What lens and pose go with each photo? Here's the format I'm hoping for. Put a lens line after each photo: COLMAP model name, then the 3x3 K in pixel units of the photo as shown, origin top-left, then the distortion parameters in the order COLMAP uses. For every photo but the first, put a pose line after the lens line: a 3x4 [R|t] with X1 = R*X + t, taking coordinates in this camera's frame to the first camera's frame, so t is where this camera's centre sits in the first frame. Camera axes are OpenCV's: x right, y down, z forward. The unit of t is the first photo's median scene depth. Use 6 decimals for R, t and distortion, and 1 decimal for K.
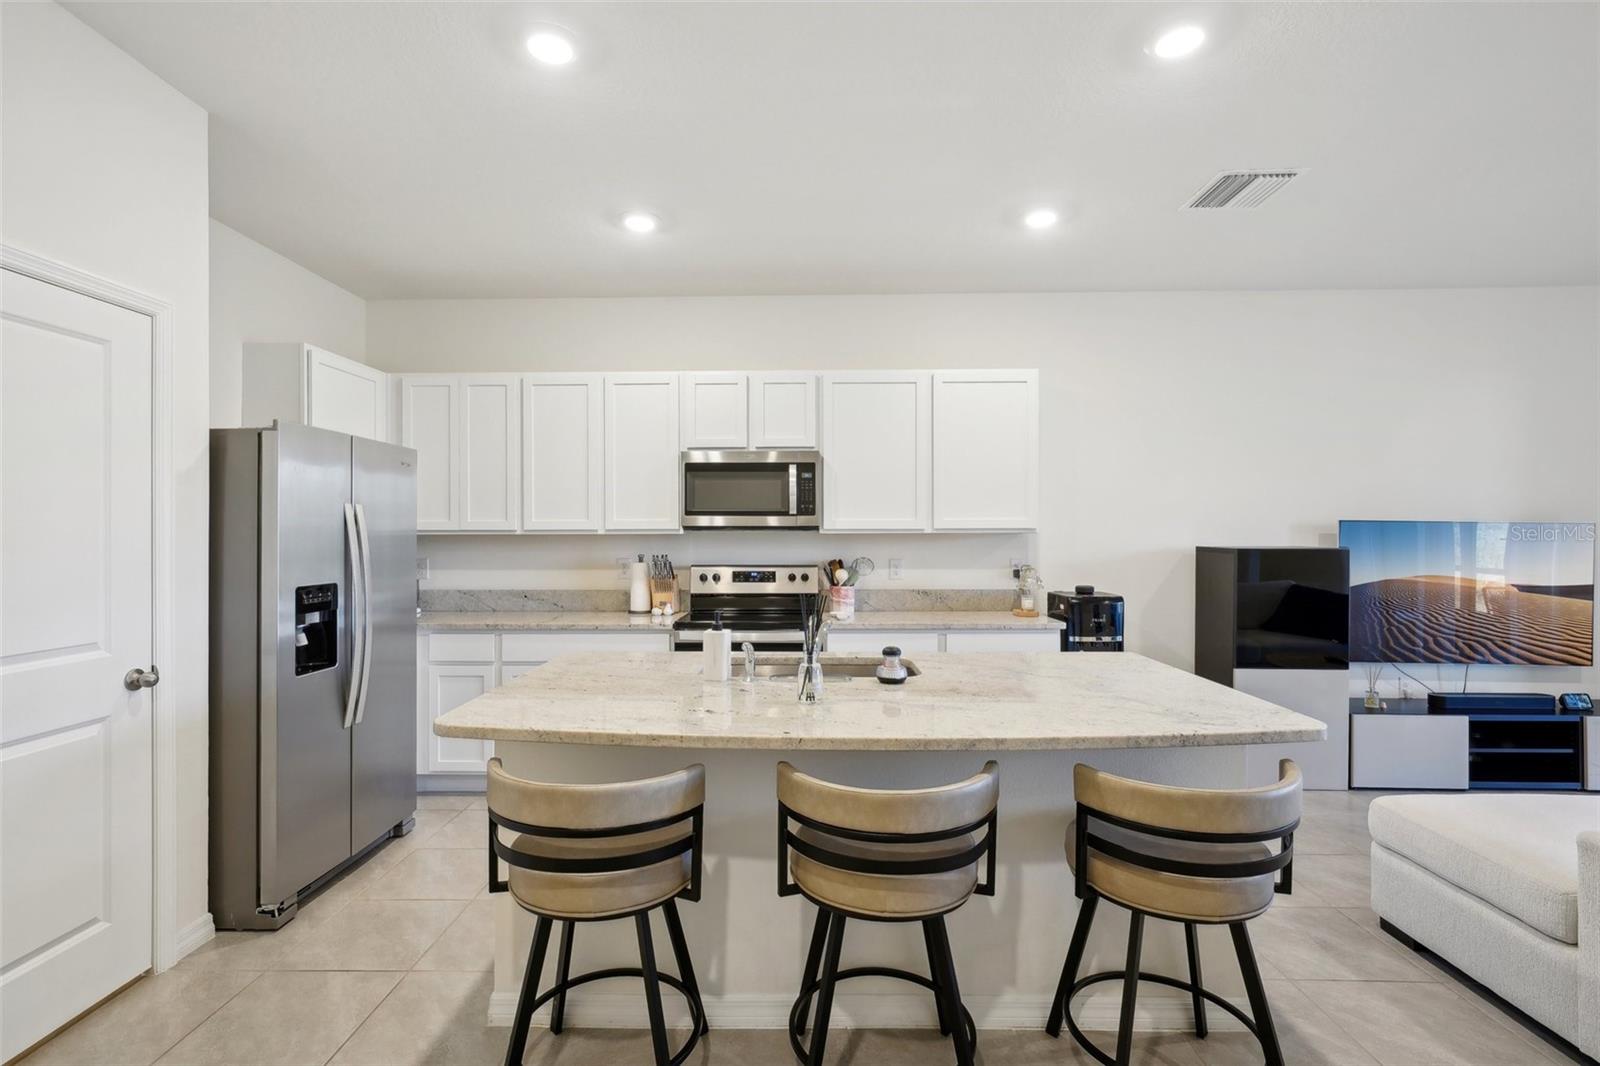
lens RADIAL K [[746.6, 0, 791.7], [0, 746.6, 534.2], [0, 0, 1]] dist [-0.002635, 0.002804]
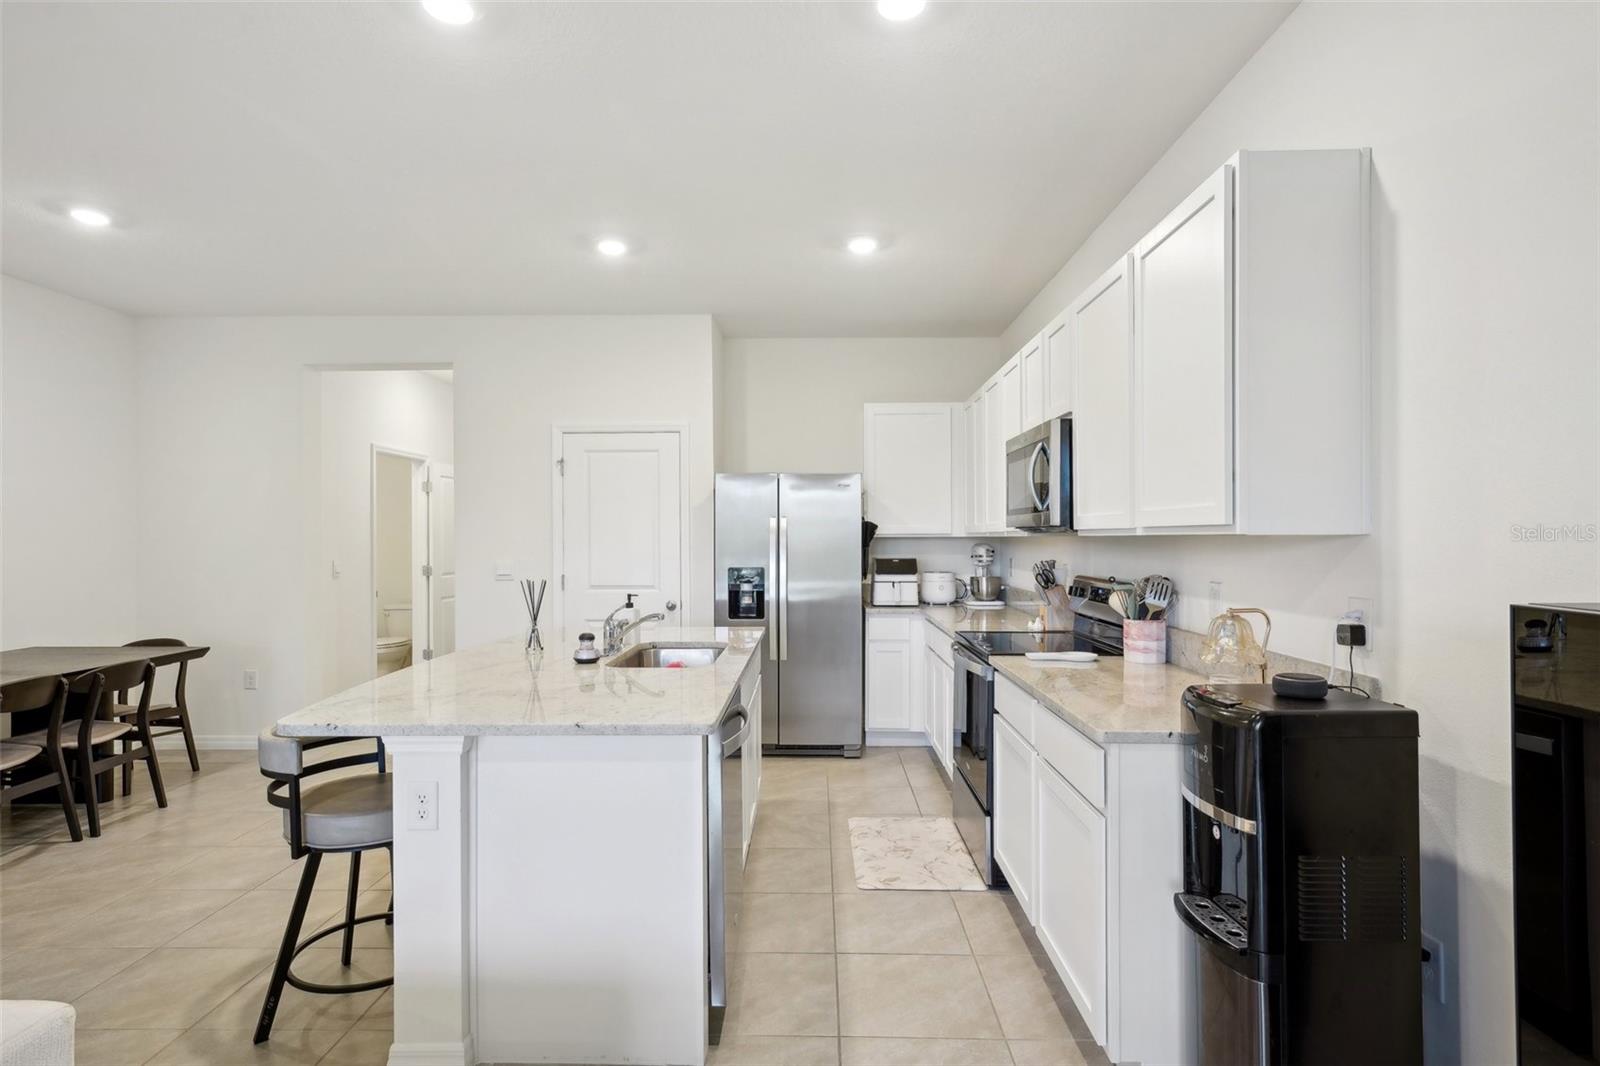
lens RADIAL K [[825.9, 0, 795.1], [0, 825.9, 537.4], [0, 0, 1]] dist [0.002882, -0.000224]
pose [[-0.007183, 0.001581, -0.999973, 0.810296], [0.002306, 0.999996, 0.001565, -0.001415], [0.999972, -0.002295, -0.007186, 0.754575]]
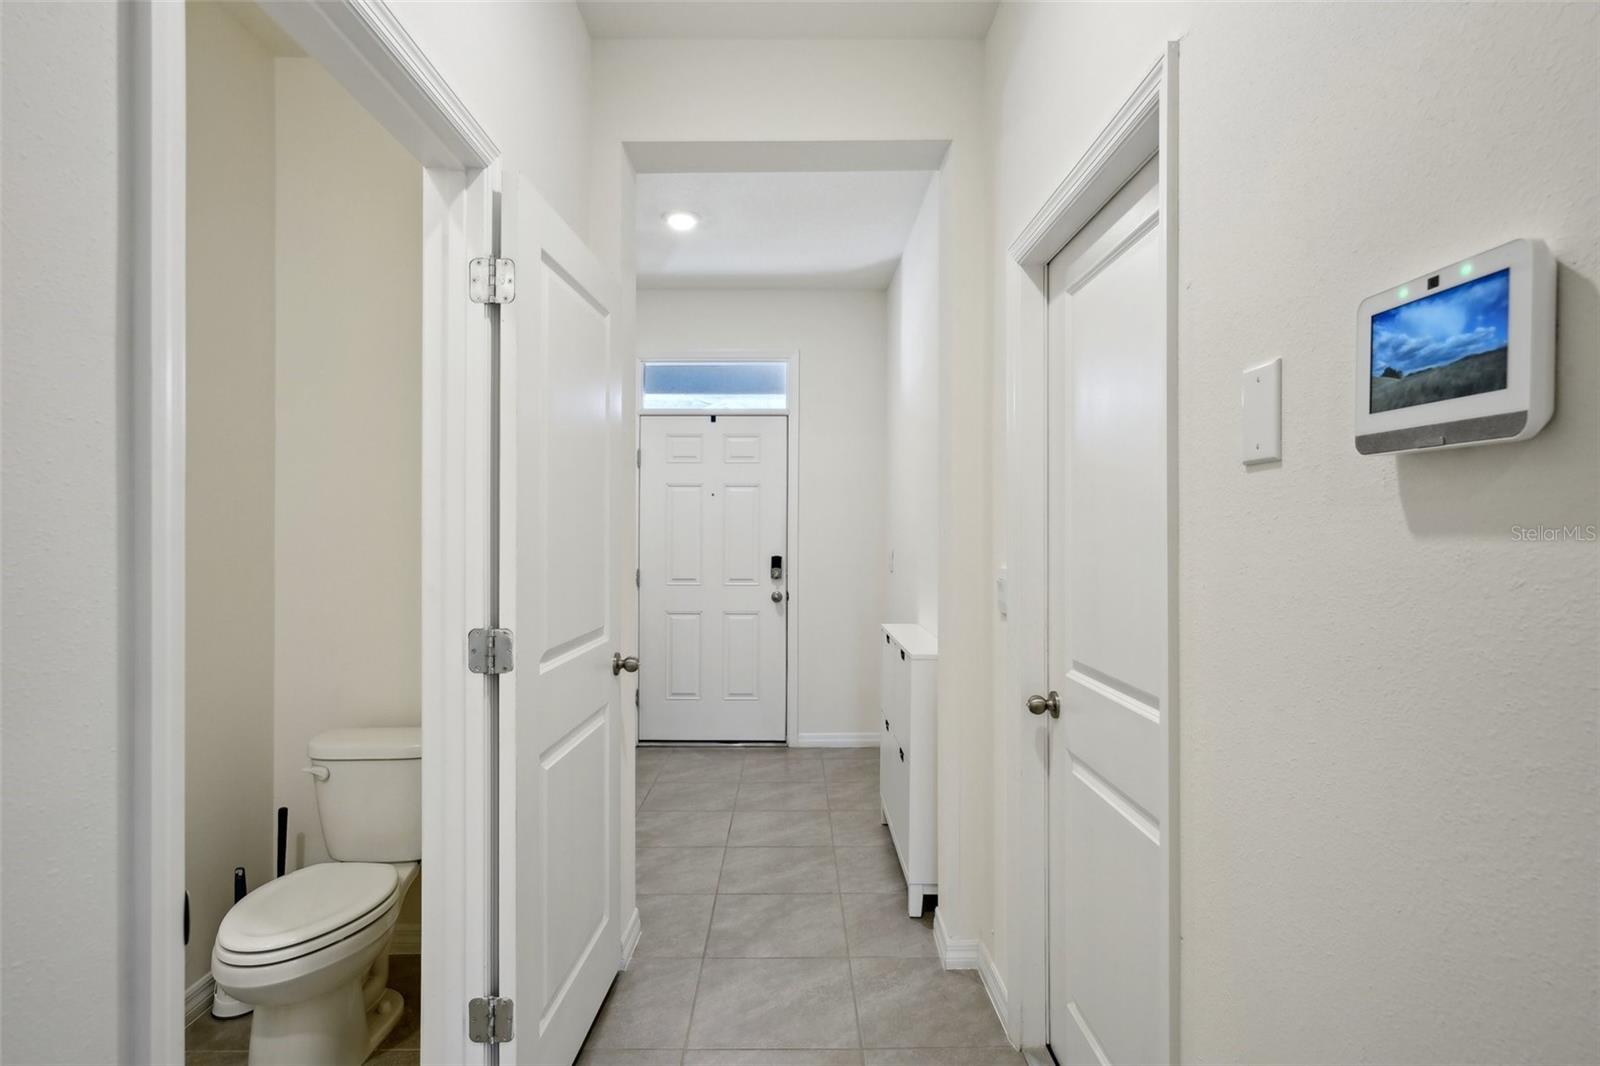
lens RADIAL K [[825.9, 0, 797.1], [0, 825.9, 530.0], [0, 0, 1]] dist [0.002882, -0.000224]
pose [[0.026814, 0.001903, -0.999639, -0.554887], [-0.001219, 0.999998, 0.001871, 0.011604], [0.999640, 0.001169, 0.026817, 0.089165]]
